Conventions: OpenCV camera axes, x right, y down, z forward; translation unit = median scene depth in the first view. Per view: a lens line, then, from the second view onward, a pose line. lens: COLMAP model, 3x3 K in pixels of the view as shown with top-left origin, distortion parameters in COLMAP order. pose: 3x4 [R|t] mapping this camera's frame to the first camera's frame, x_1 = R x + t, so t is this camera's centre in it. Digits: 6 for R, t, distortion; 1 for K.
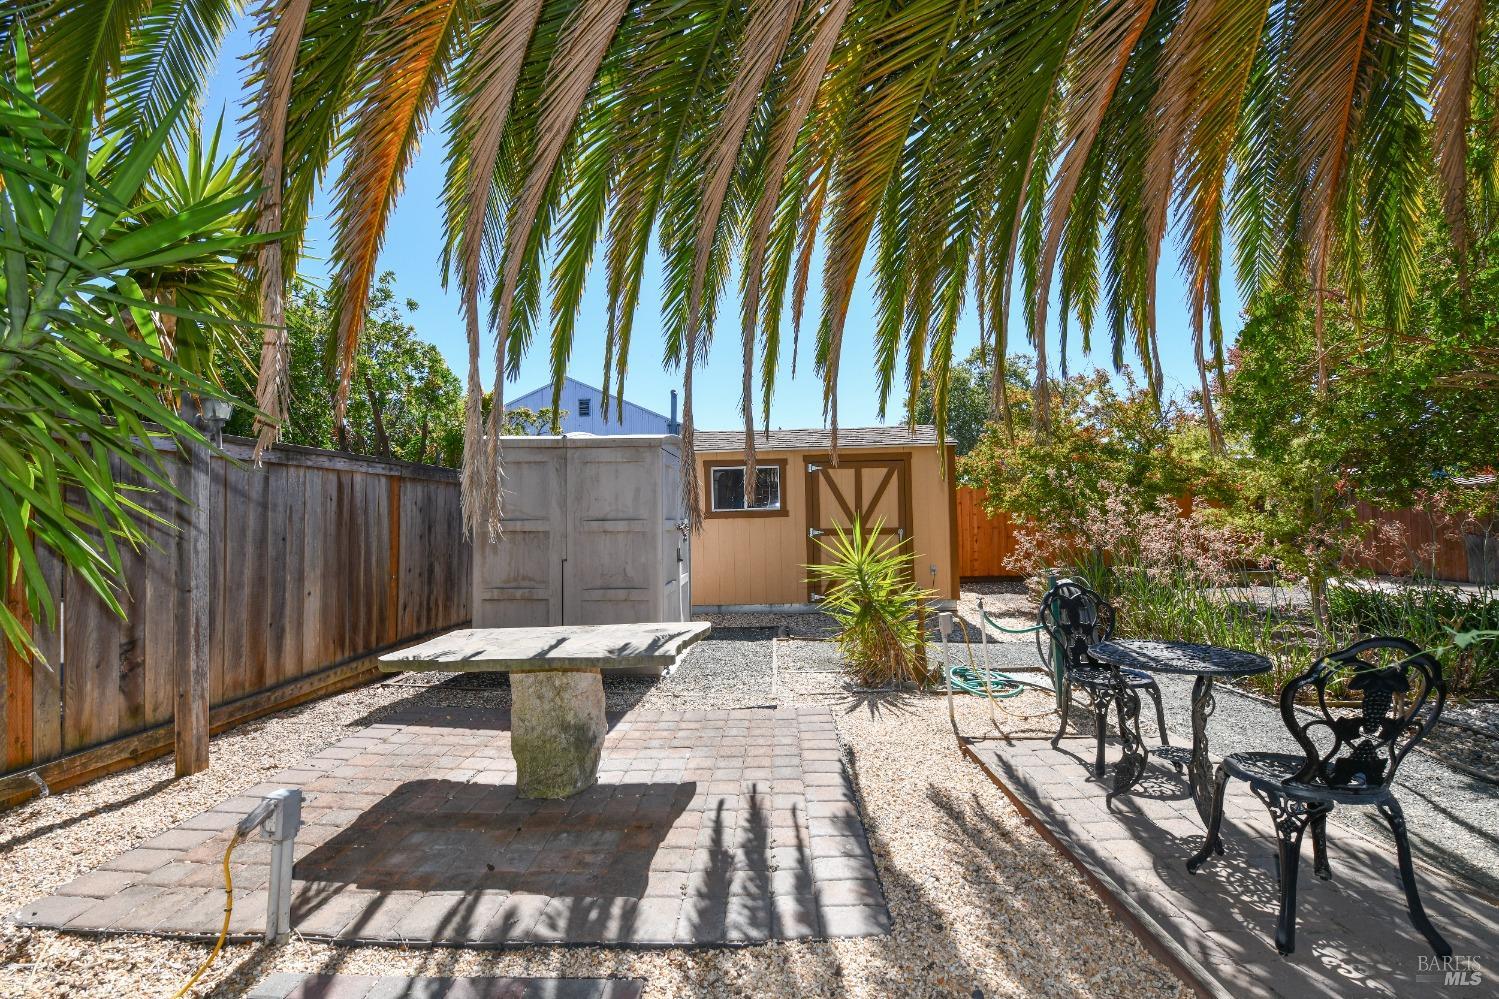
lens RADIAL K [[599.5, 0, 749.5], [0, 599.5, 499.5], [0, 0, 1]] dist [0.012038, -0.005327]
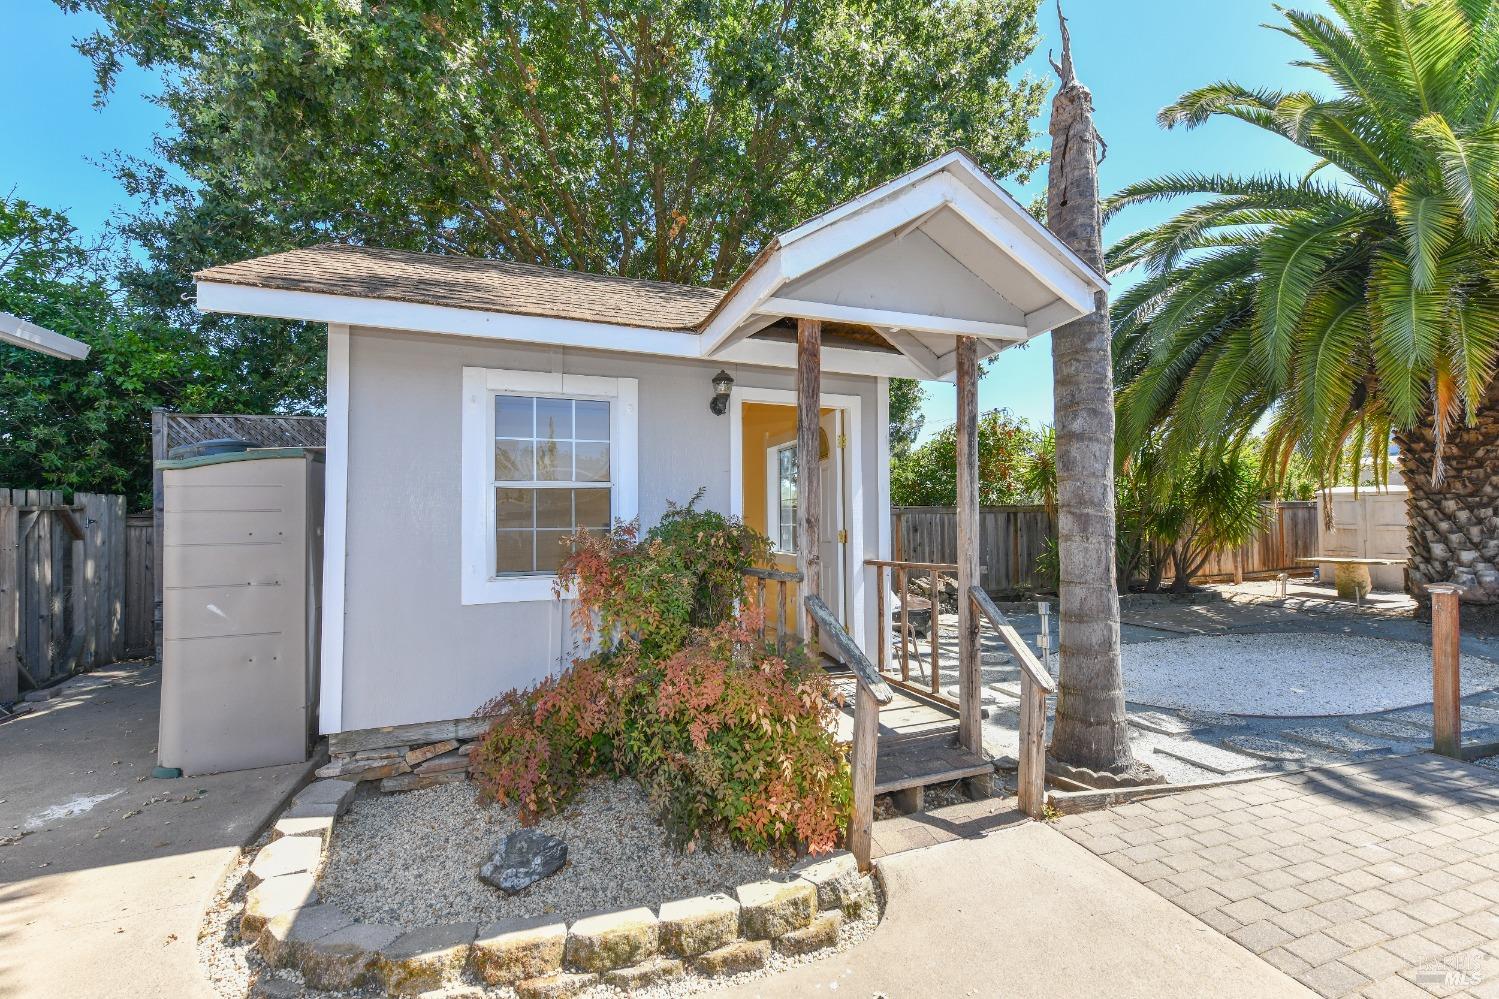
lens RADIAL K [[599.5, 0, 749.5], [0, 599.5, 499.5], [0, 0, 1]] dist [0.012038, -0.005327]
pose [[0.313157, 0.013079, -0.949611, 1.317435], [0.027986, 0.999344, 0.022993, -0.207429], [0.949289, -0.033776, 0.312586, -2.321605]]
